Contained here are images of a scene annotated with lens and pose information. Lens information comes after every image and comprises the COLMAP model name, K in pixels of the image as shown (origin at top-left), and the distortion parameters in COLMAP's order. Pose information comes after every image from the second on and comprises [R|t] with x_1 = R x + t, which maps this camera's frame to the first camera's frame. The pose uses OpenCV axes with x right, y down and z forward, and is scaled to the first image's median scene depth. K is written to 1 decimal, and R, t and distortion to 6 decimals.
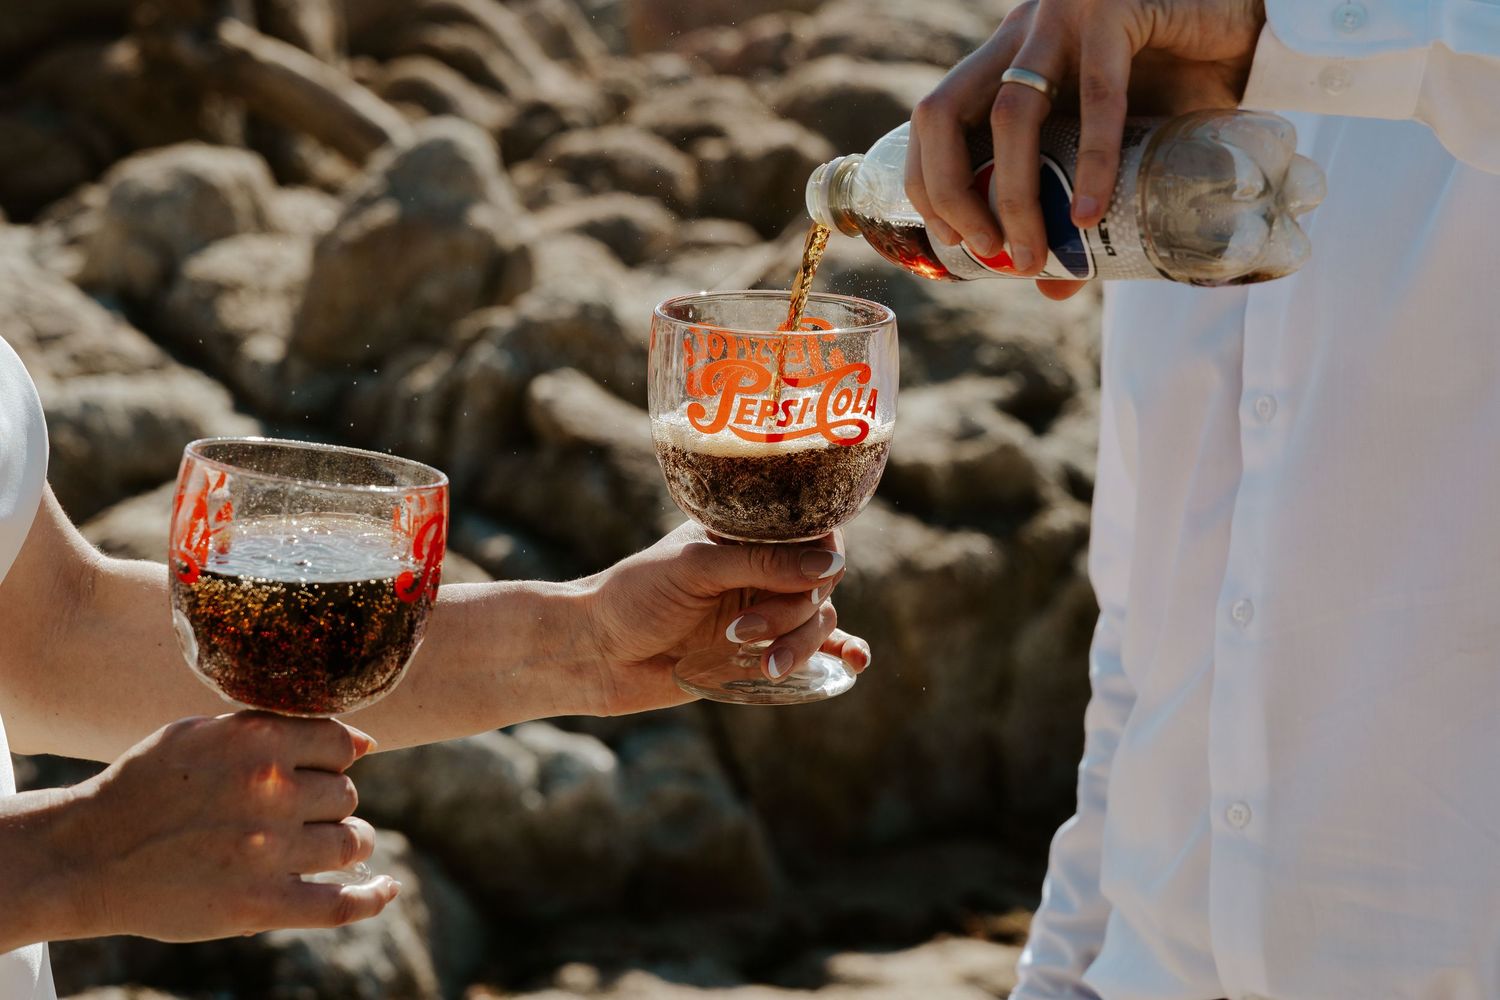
lens RADIAL K [[4166.6, 0, 750.0], [0, 4166.6, 500.0], [0, 0, 1]] dist [-0.005465, 0.254531]
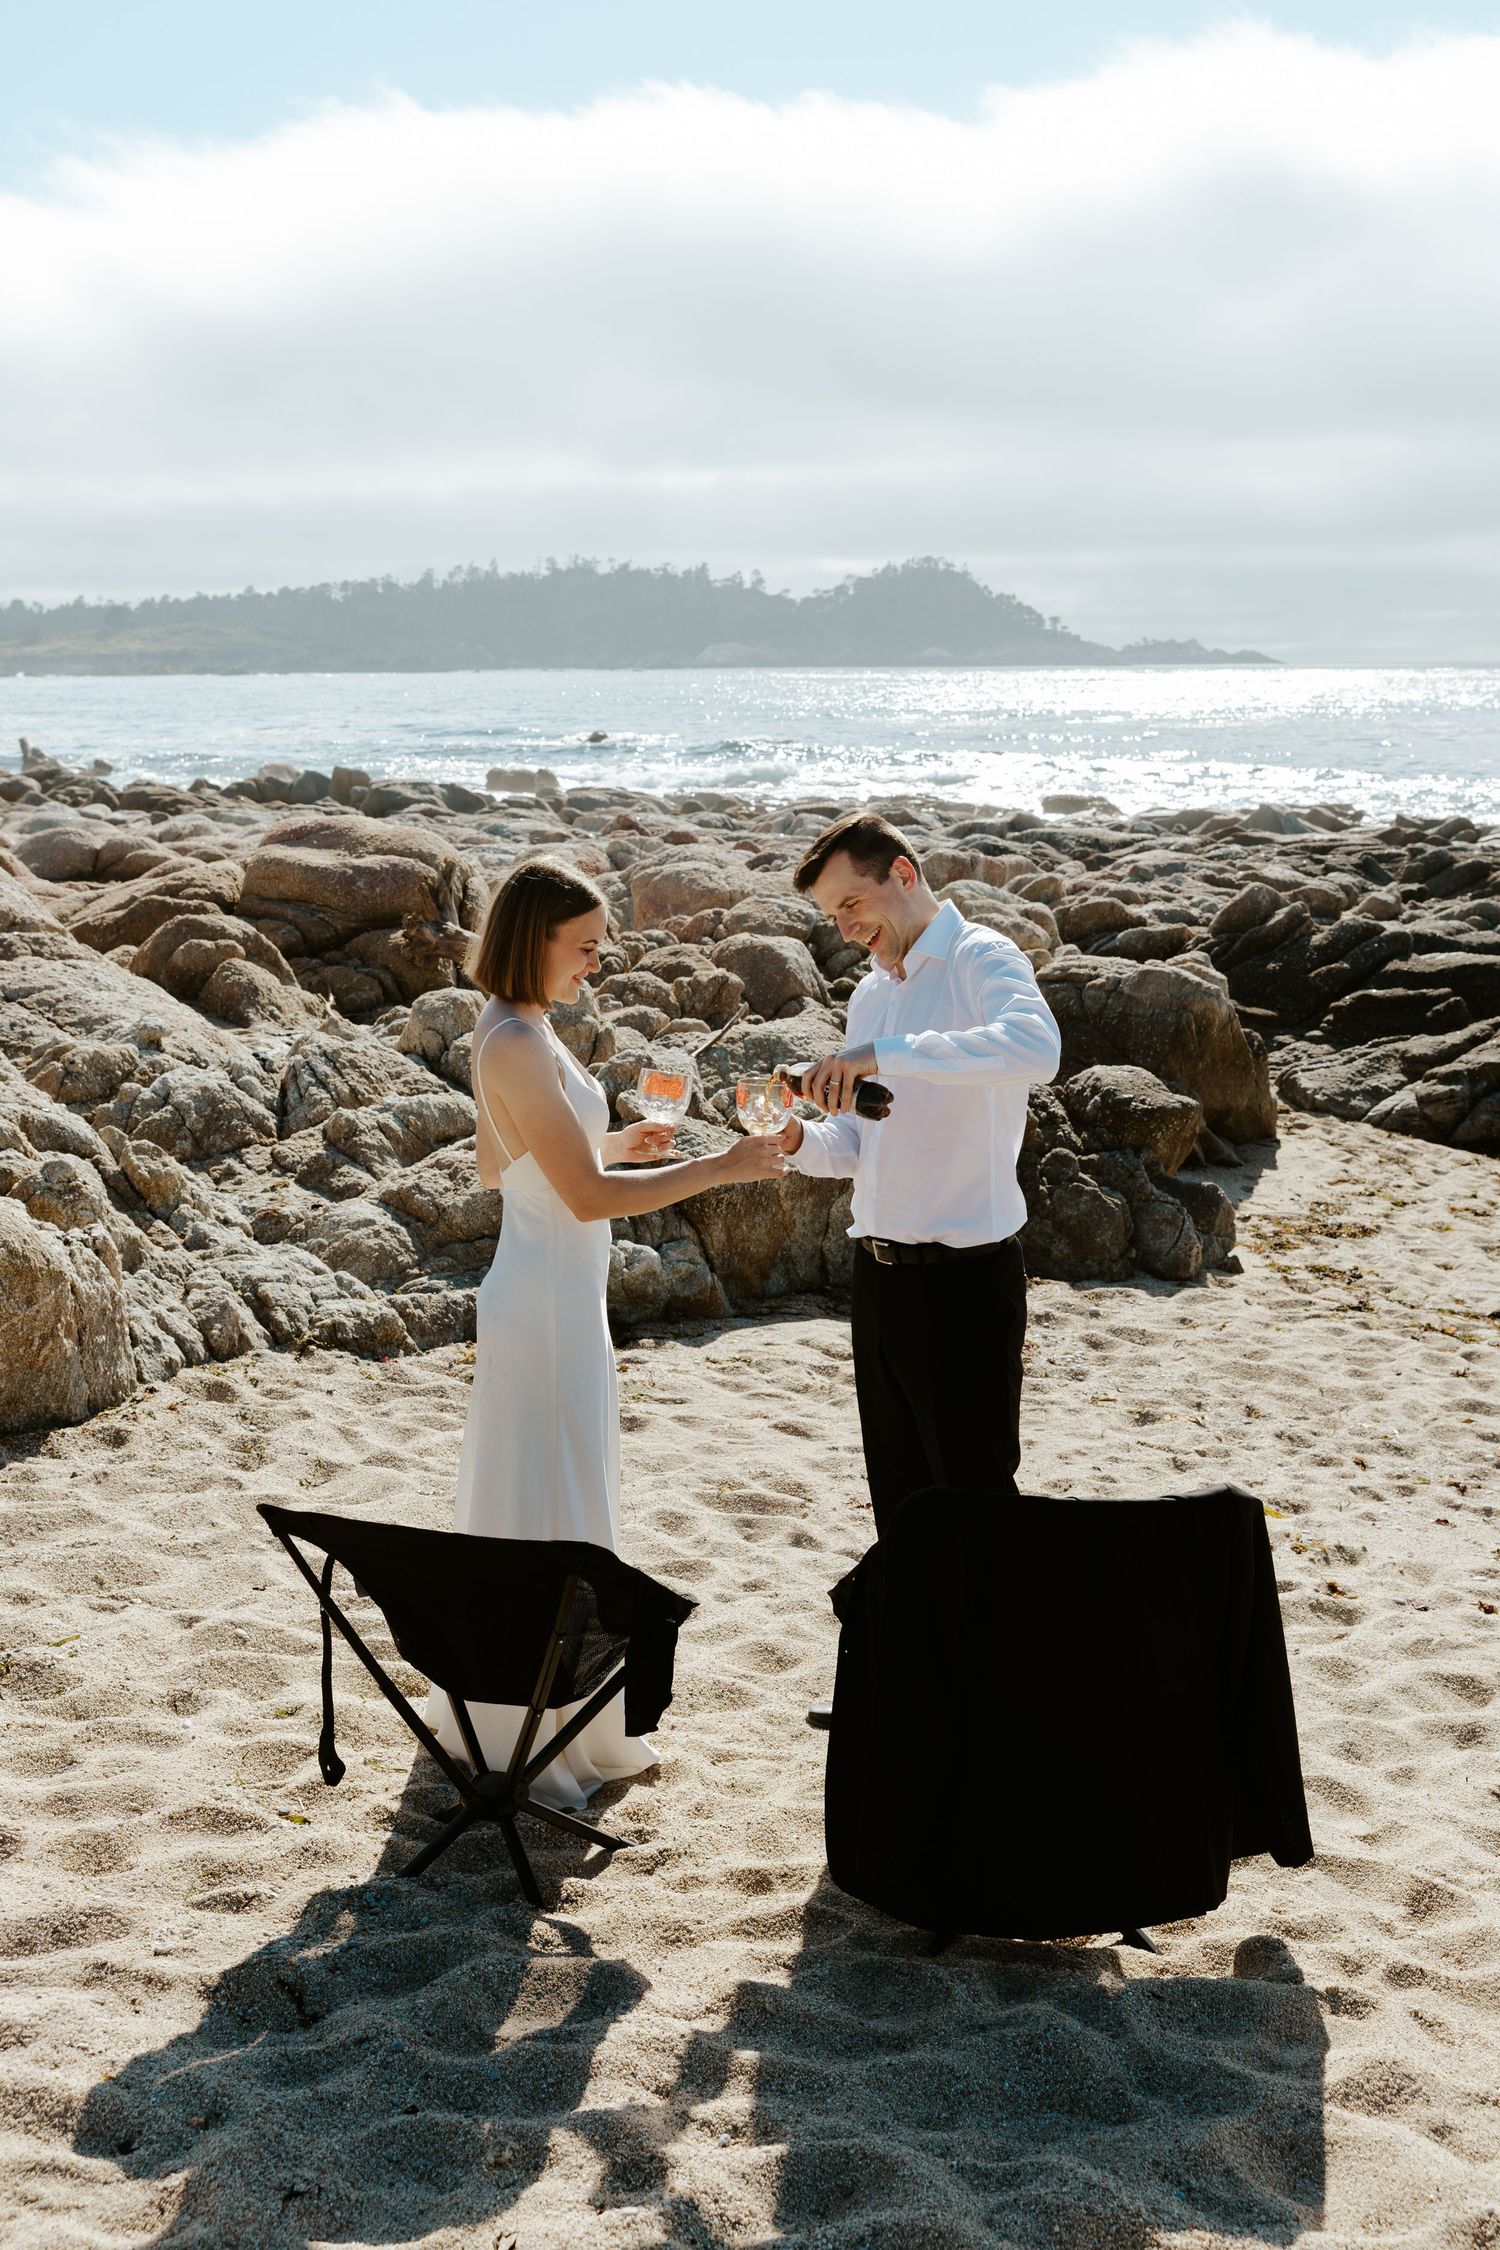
lens RADIAL K [[2533.1, 0, 789.0], [0, 2533.1, 1096.4], [0, 0, 1]] dist [0.013401, 0.010734]
pose [[0.999051, -0.010586, 0.042248, -0.011929], [0.011794, 0.999525, -0.028456, 0.009950], [-0.041927, 0.028927, 0.998702, -0.266901]]
